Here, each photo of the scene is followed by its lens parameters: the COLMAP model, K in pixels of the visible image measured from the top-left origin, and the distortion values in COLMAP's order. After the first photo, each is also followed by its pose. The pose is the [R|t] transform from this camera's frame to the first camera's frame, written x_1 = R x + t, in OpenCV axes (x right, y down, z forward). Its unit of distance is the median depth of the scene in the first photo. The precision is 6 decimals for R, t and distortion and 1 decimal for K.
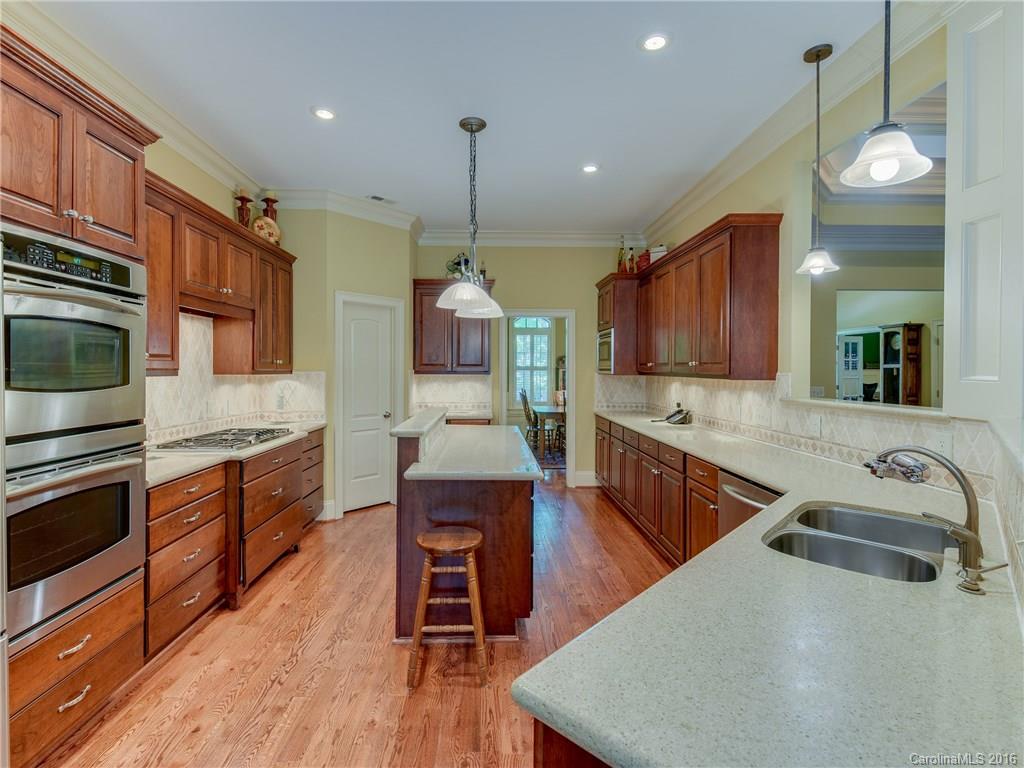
lens RADIAL K [[498.8, 0, 512.6], [0, 498.8, 368.2], [0, 0, 1]] dist [0.011017, -0.004405]
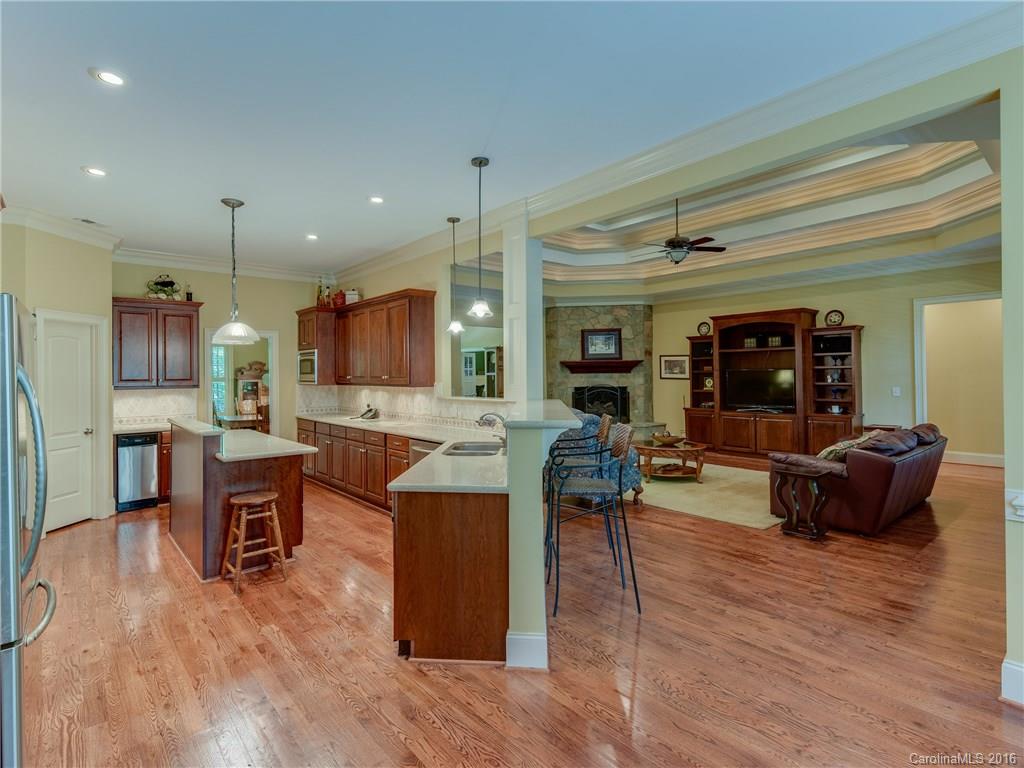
lens RADIAL K [[498.8, 0, 512.7], [0, 498.8, 376.2], [0, 0, 1]] dist [0.011017, -0.004405]
pose [[0.775313, -0.016610, 0.631359, -0.280152], [0.013059, 0.999862, 0.010269, -0.021518], [-0.631442, 0.000283, 0.775423, -0.405071]]
